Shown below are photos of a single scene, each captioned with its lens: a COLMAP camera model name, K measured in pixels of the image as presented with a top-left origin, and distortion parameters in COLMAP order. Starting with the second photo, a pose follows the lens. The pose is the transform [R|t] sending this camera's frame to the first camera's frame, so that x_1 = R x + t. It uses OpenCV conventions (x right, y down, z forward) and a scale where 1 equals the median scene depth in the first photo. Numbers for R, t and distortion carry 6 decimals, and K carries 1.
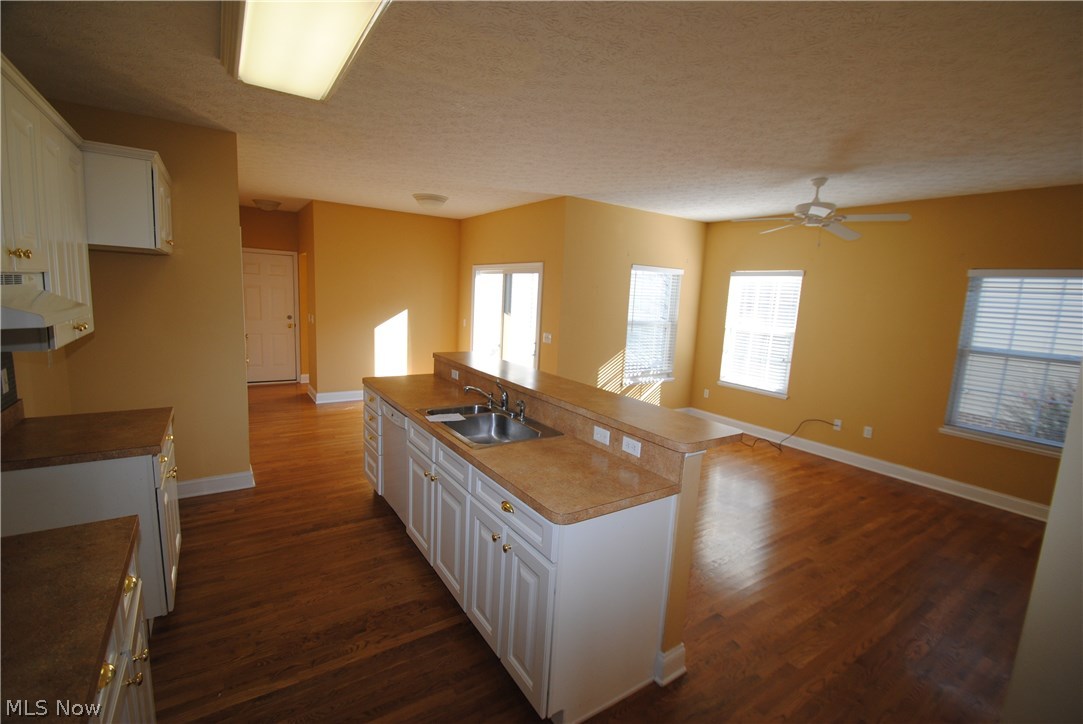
lens RADIAL K [[479.6, 0, 544.6], [0, 479.6, 363.6], [0, 0, 1]] dist [-0.000058, -0.001033]
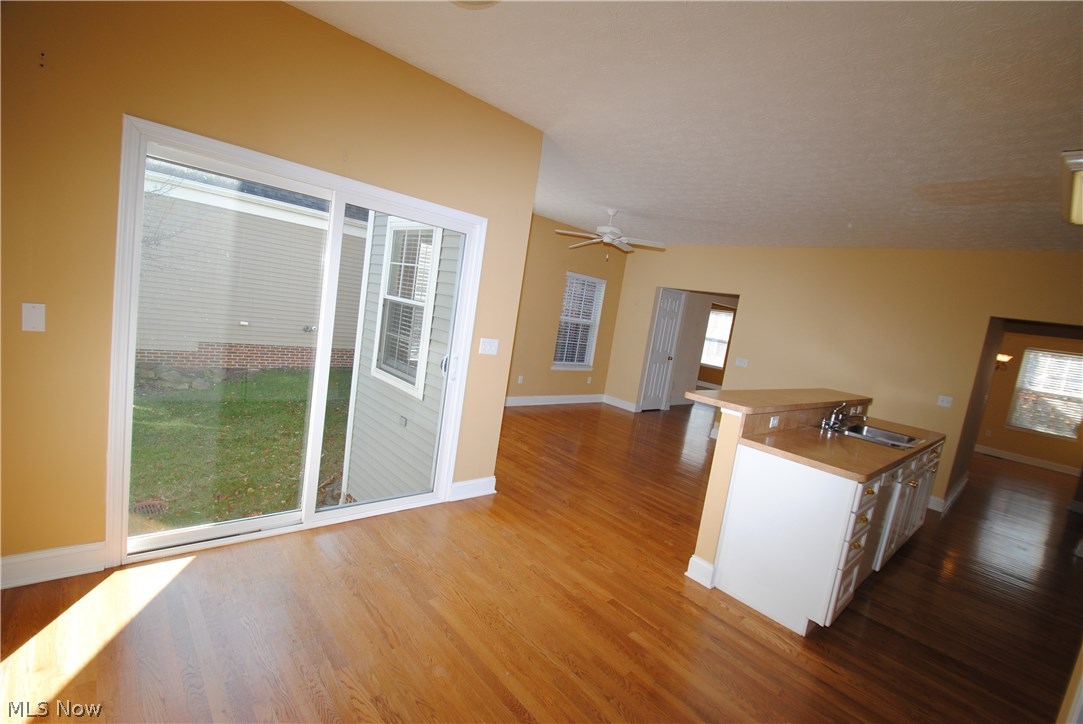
lens RADIAL K [[479.6, 0, 544.6], [0, 479.6, 363.6], [0, 0, 1]] dist [-0.000058, -0.001033]
pose [[-0.136413, -0.187186, 0.972807, -1.068096], [-0.008391, 0.982169, 0.187811, -0.281327], [-0.990616, 0.017457, -0.135551, 1.760029]]
